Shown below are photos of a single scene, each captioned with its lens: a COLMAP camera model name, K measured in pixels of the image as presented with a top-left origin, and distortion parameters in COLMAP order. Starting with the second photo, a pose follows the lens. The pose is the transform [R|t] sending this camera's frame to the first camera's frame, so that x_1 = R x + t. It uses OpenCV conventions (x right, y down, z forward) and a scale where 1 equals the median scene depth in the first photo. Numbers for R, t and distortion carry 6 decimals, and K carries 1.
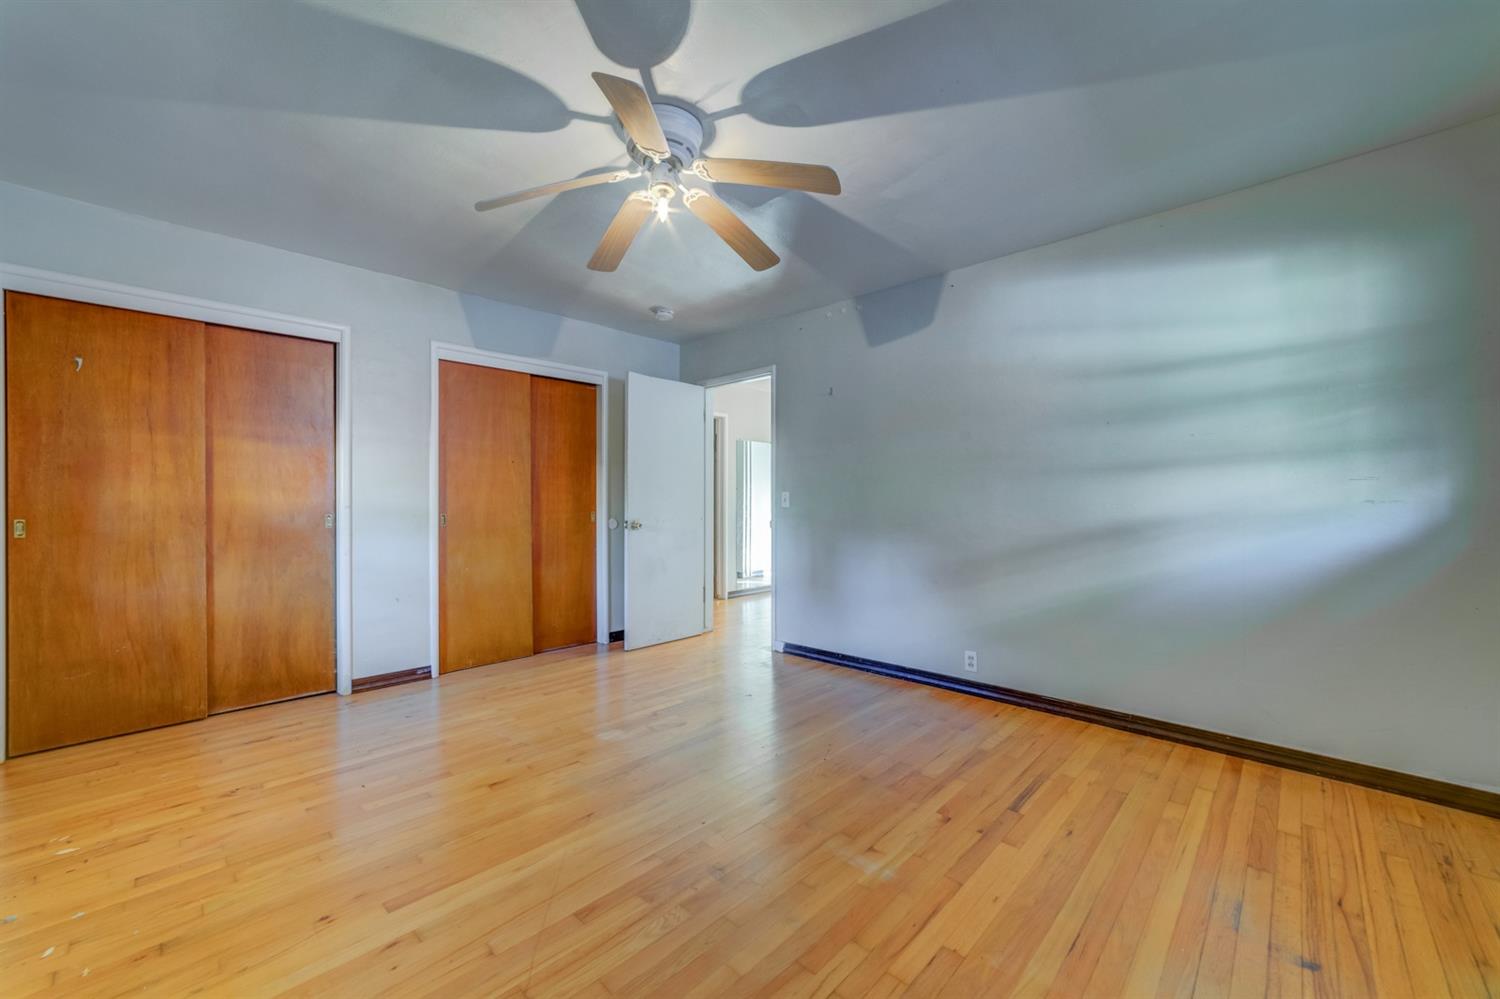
lens RADIAL K [[587.7, 0, 741.0], [0, 587.7, 495.5], [0, 0, 1]] dist [-0.014886, 0.009008]
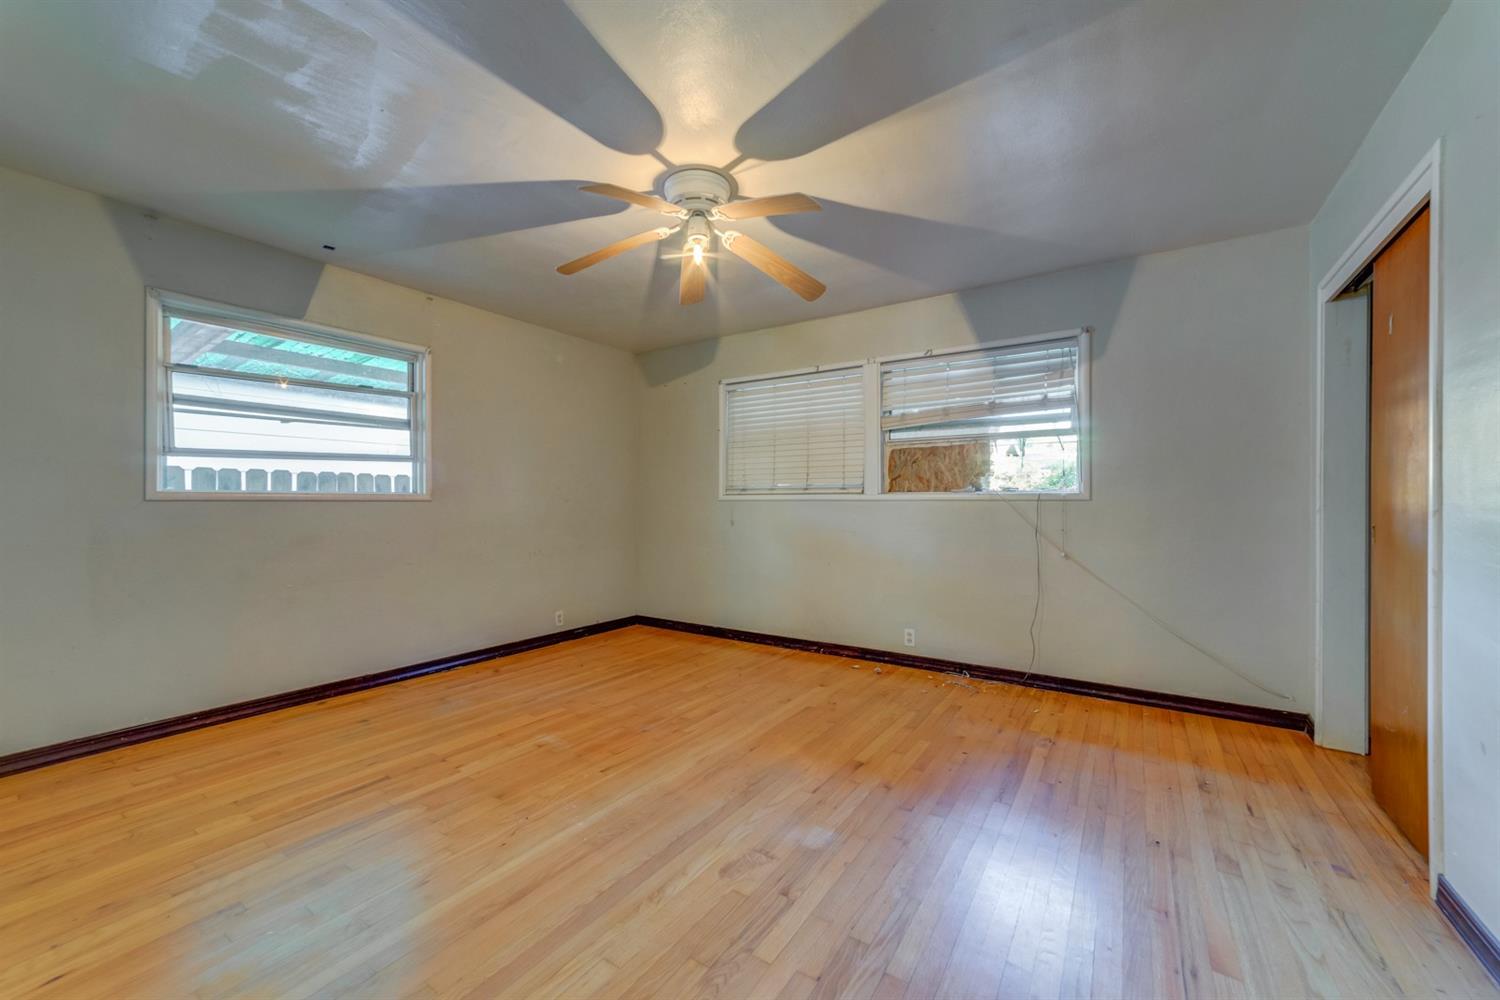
lens RADIAL K [[587.7, 0, 741.0], [0, 587.7, 496.0], [0, 0, 1]] dist [-0.014886, 0.009008]
pose [[-0.985506, -0.001799, -0.169630, -0.015430], [0.001585, 0.999802, -0.019811, 0.014565], [0.169632, -0.019793, -0.985309, 2.150656]]
